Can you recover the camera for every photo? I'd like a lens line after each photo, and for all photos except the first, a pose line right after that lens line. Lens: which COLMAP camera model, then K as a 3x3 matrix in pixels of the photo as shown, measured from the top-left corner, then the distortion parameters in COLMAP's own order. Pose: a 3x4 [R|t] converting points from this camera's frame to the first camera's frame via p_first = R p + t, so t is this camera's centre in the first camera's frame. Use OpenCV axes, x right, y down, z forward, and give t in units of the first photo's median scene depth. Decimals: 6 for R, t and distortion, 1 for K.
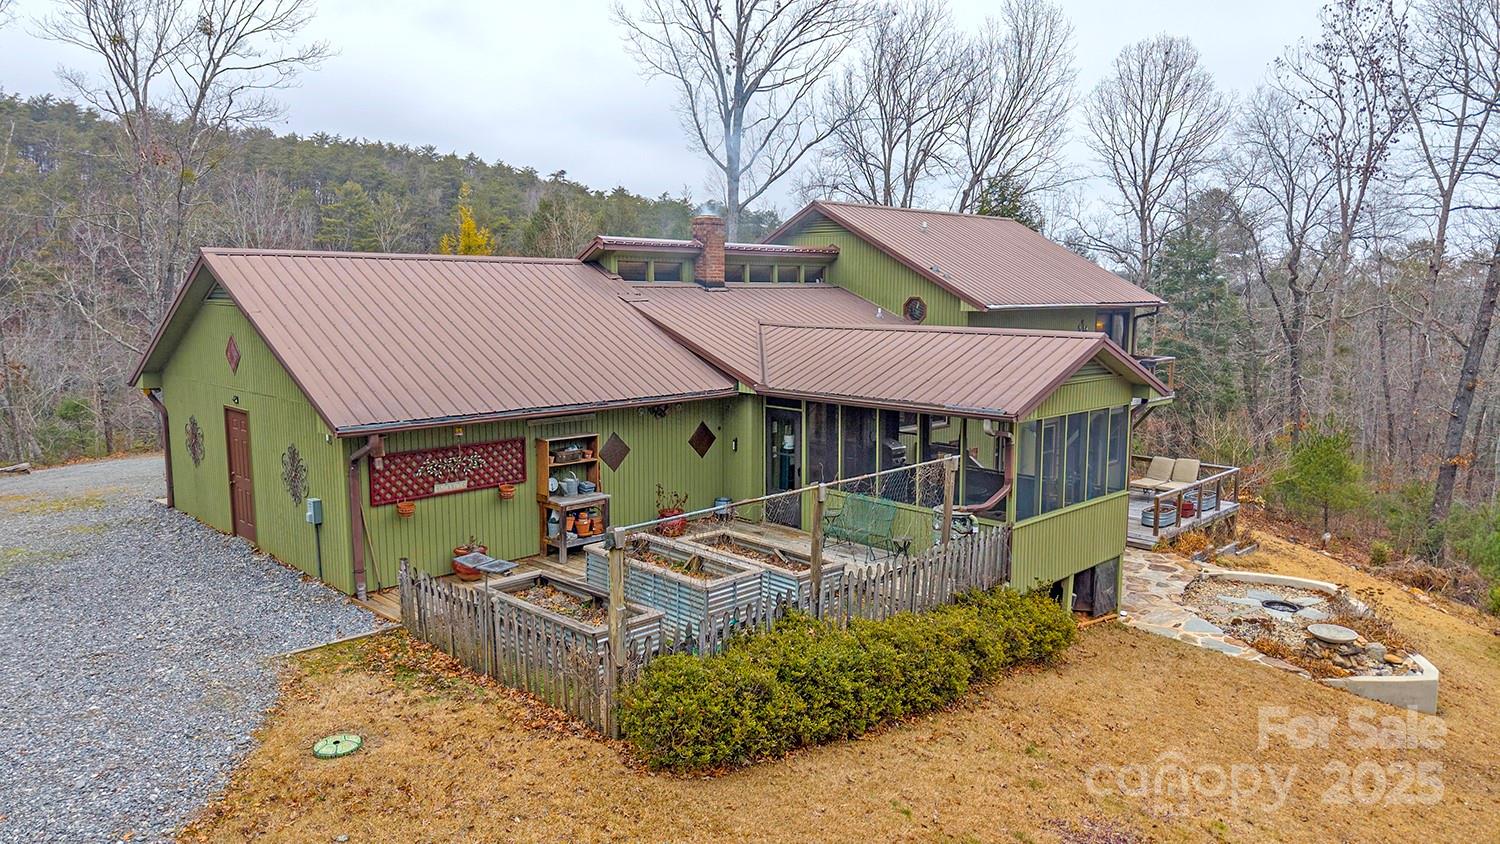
lens RADIAL K [[991.3, 0, 750.0], [0, 991.3, 422.0], [0, 0, 1]] dist [-0.025063, -0.000355]
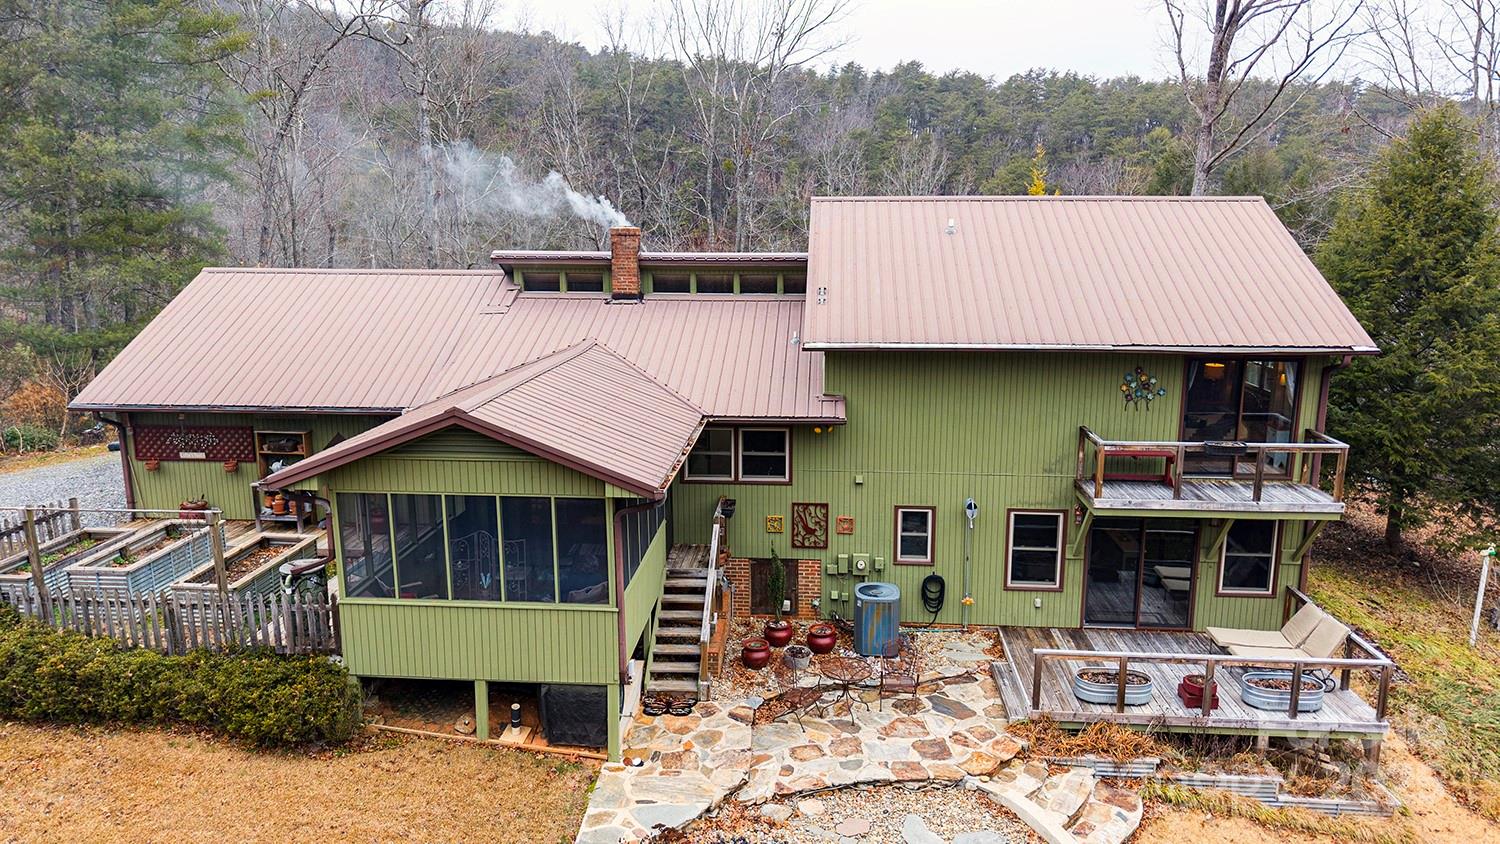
lens RADIAL K [[991.3, 0, 750.0], [0, 991.3, 422.0], [0, 0, 1]] dist [-0.025063, -0.000355]
pose [[0.654373, 0.152206, -0.740695, 0.873209], [-0.098508, 0.988344, 0.116068, -0.155564], [0.749728, -0.002987, 0.661739, 0.485531]]
